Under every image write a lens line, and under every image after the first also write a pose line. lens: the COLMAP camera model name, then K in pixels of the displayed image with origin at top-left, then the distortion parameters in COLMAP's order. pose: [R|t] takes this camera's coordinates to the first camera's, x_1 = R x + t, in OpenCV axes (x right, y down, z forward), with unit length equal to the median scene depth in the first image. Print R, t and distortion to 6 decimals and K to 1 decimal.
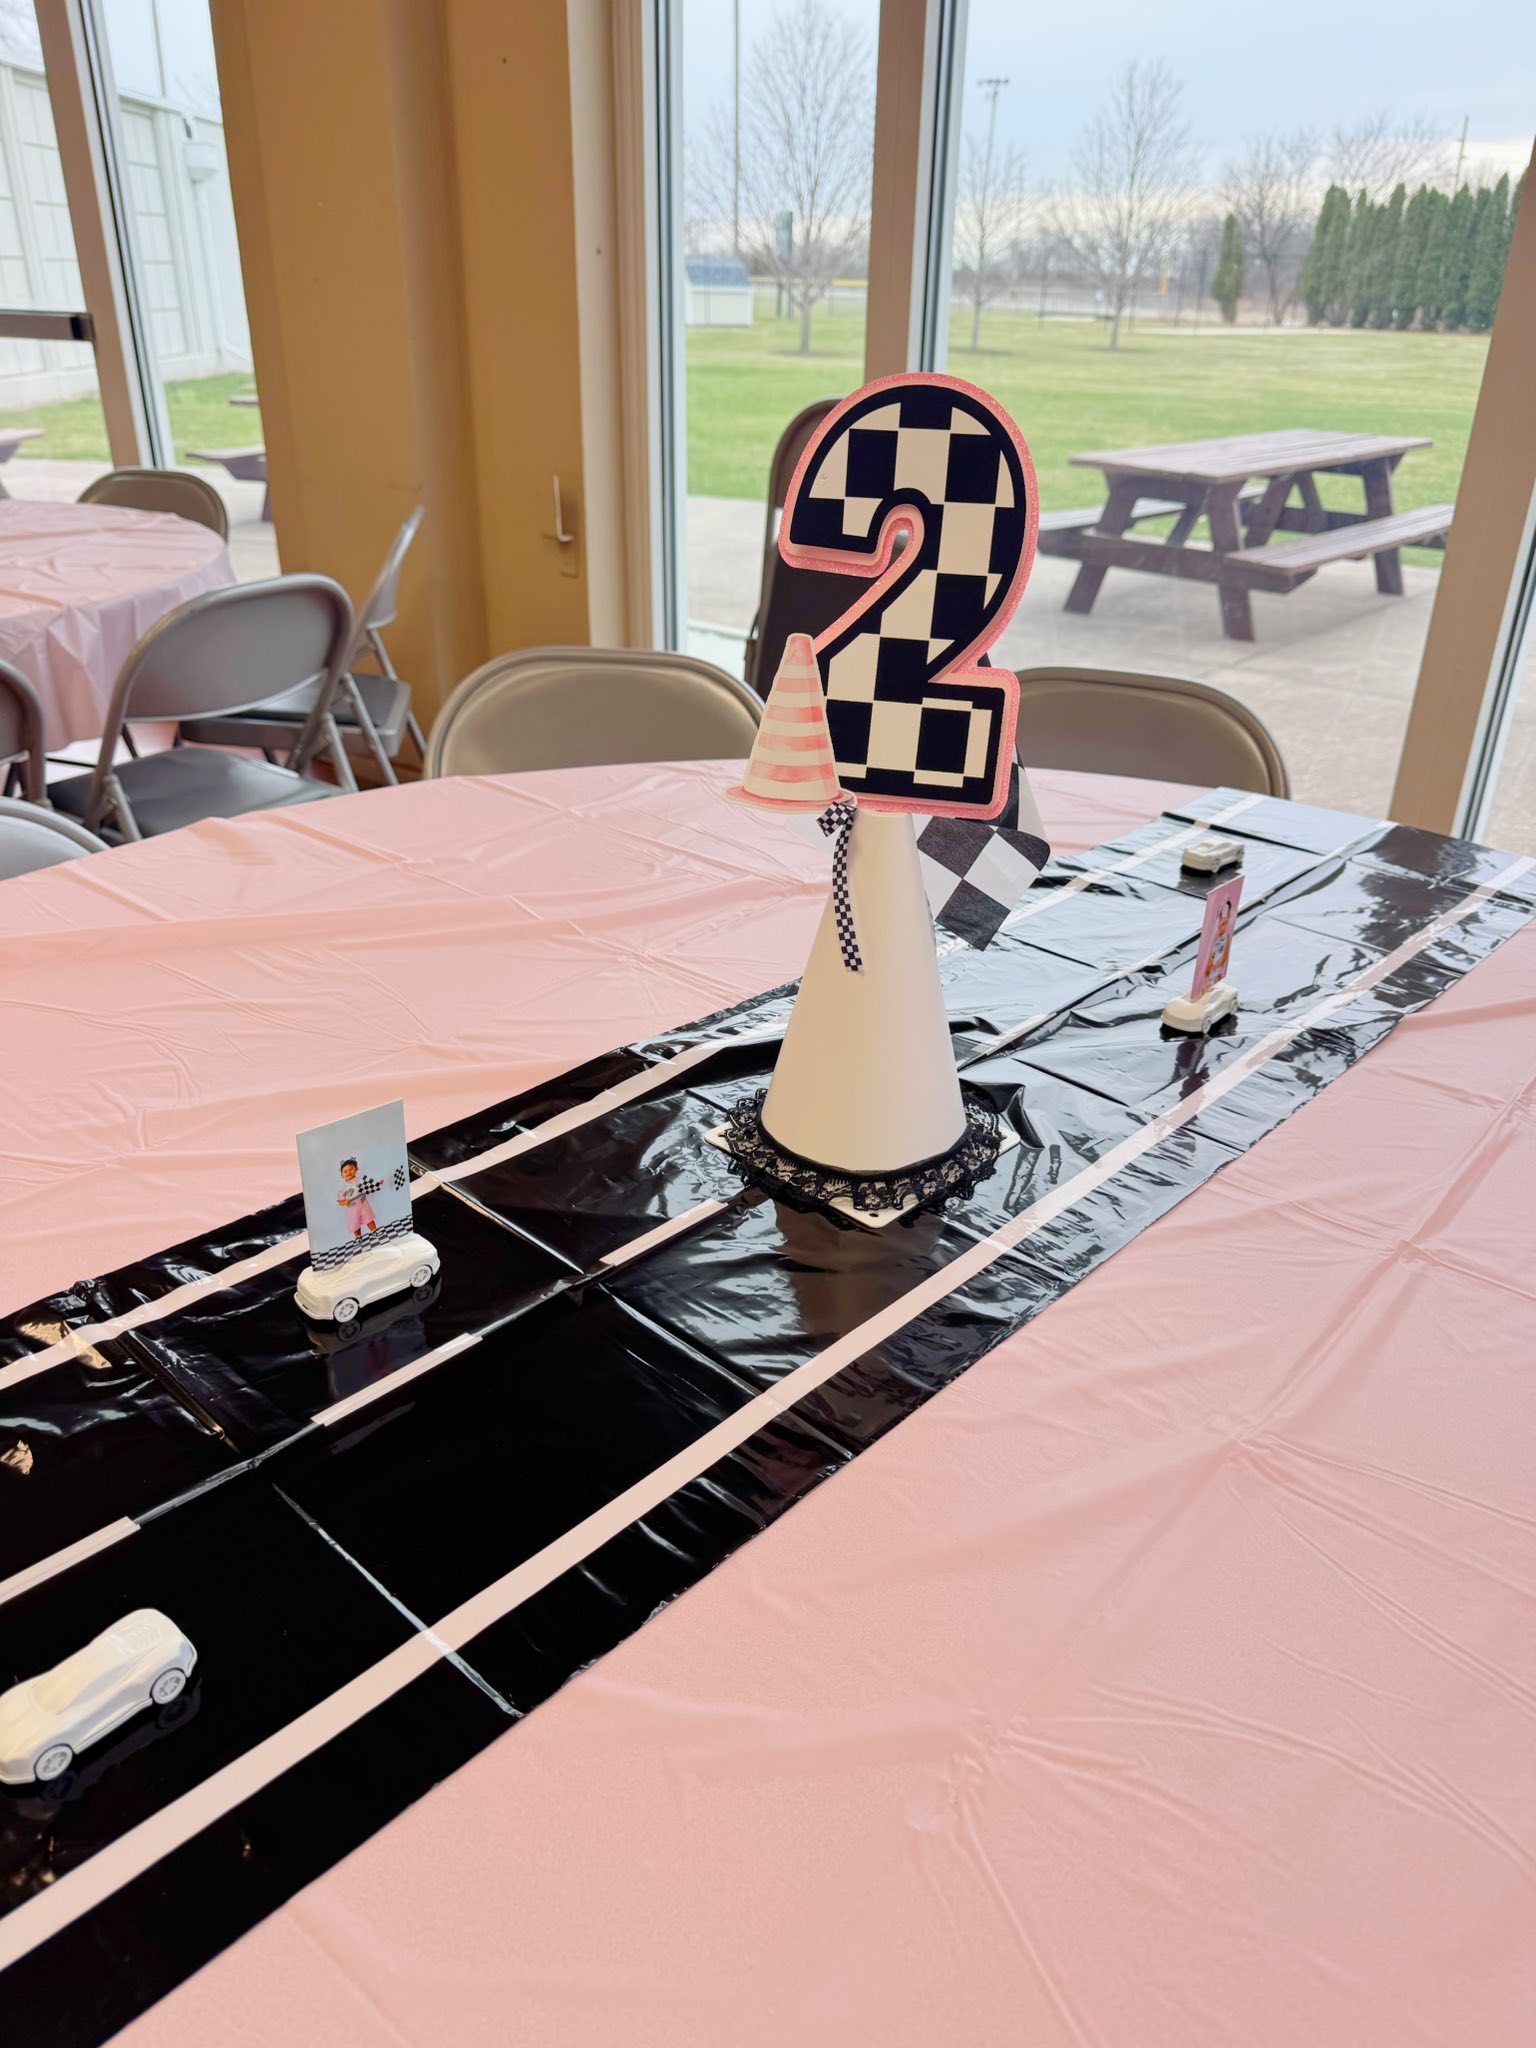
lens RADIAL K [[1437.4, 0, 768.0], [0, 1437.4, 1024.0], [0, 0, 1]] dist [0.003233, -0.001003]
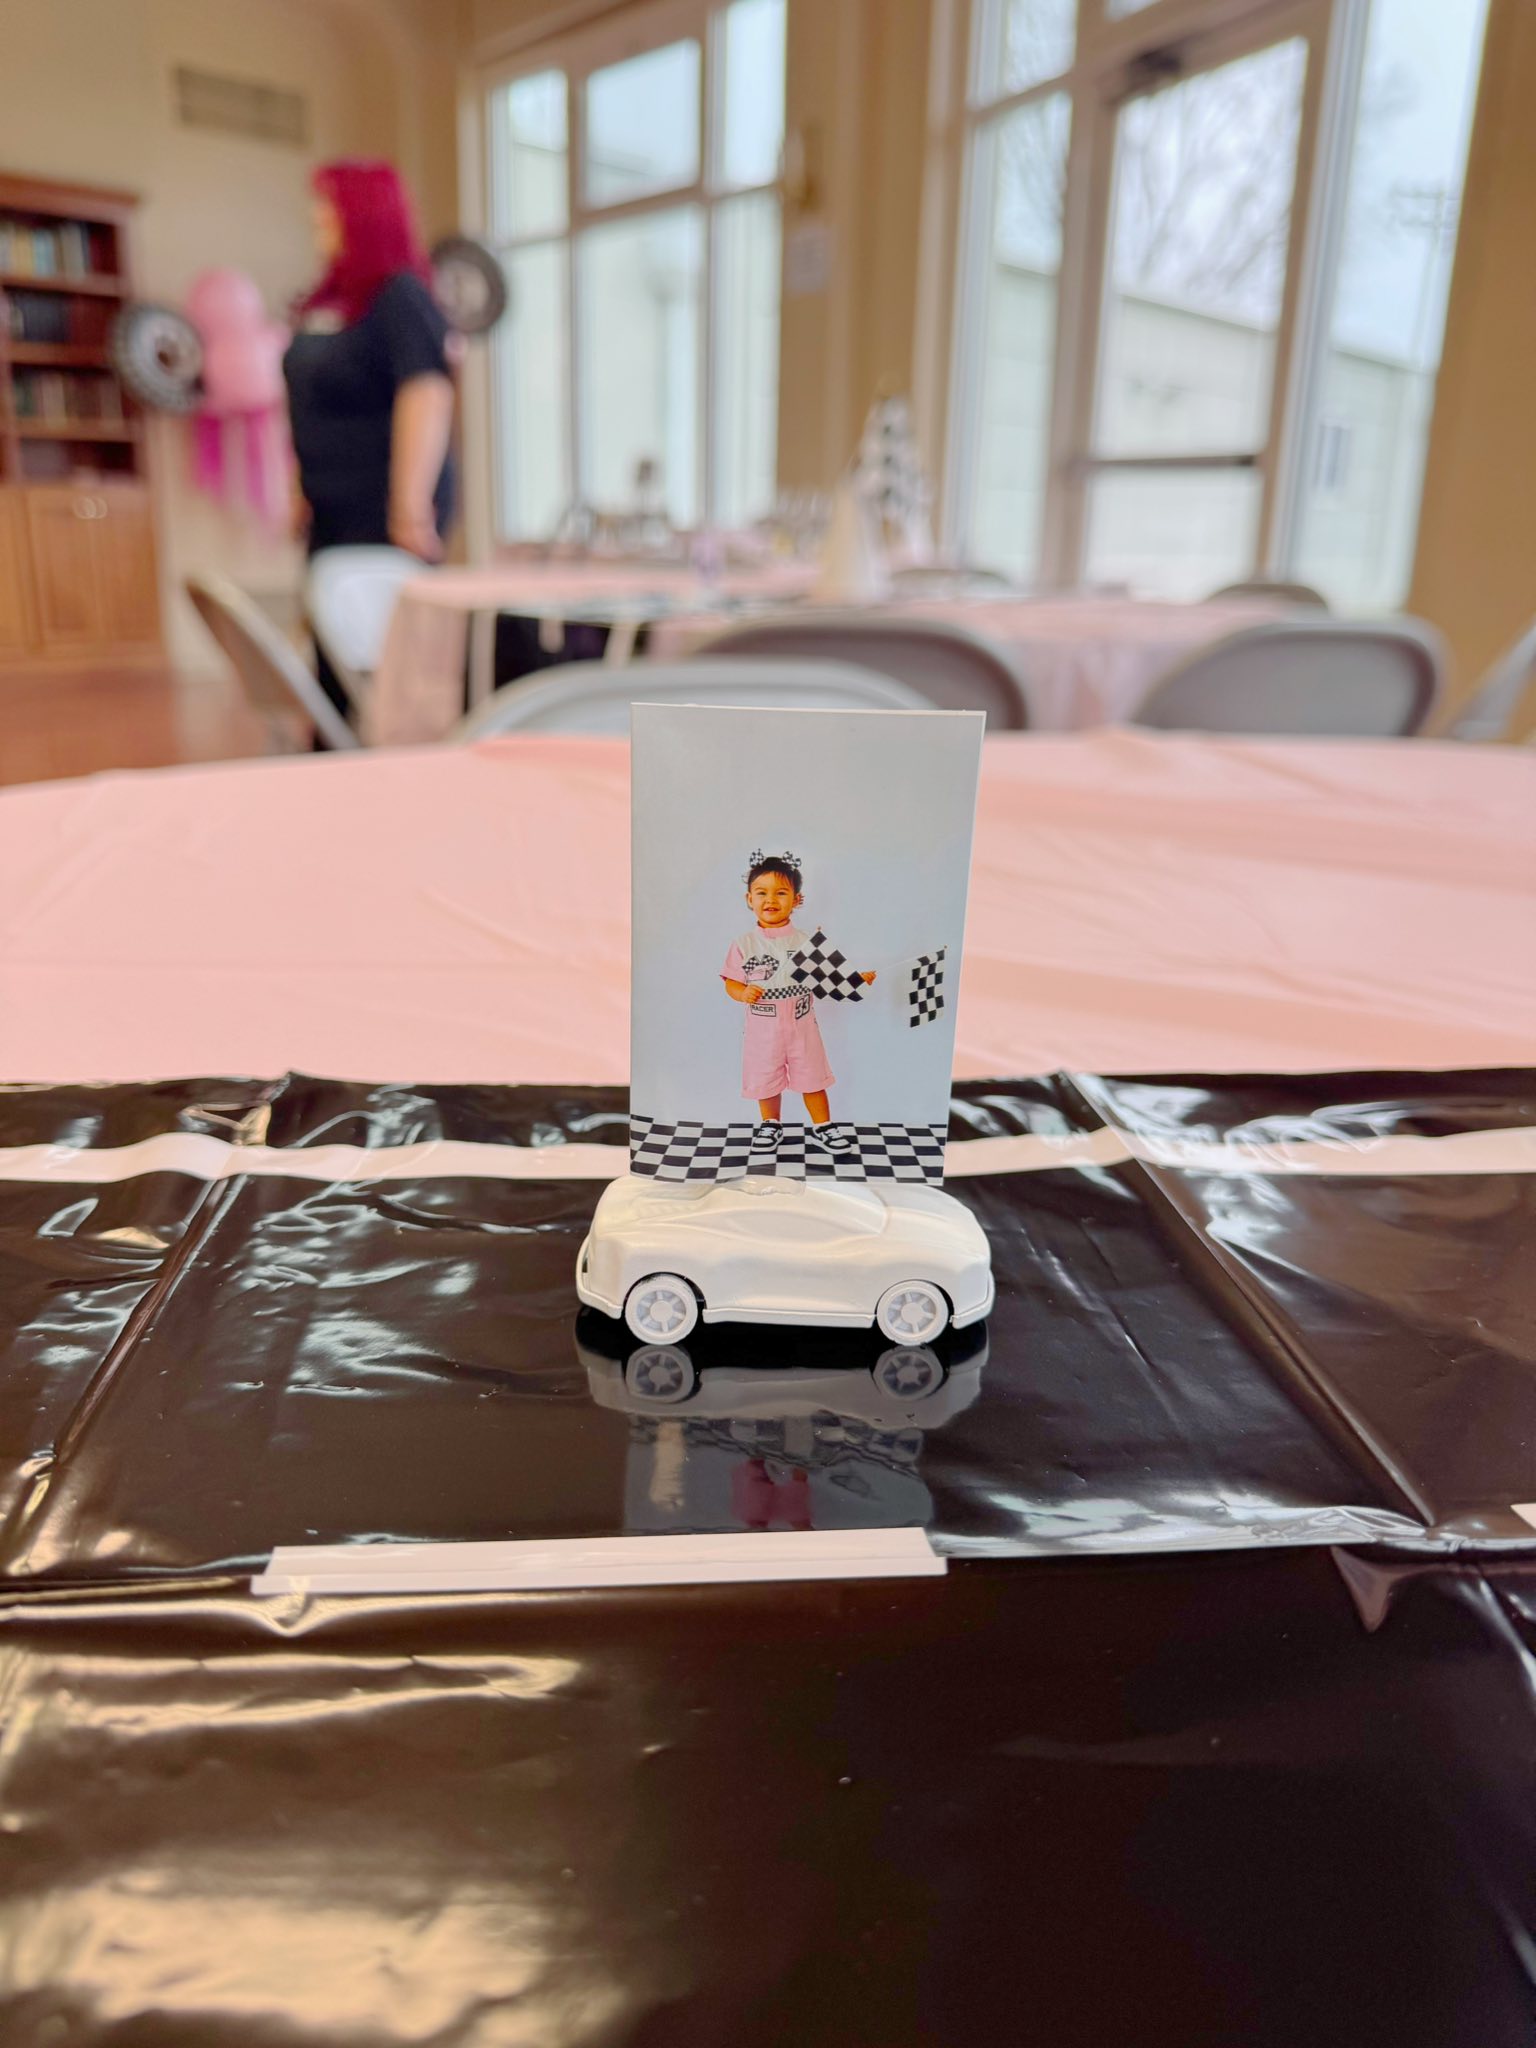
lens RADIAL K [[1437.4, 0, 768.0], [0, 1437.4, 1024.0], [0, 0, 1]] dist [0.003233, -0.001003]
pose [[0.739319, 0.209652, -0.639885, -0.072163], [-0.313961, 0.948003, -0.052145, 0.144162], [0.595681, 0.239451, 0.766699, 0.732771]]
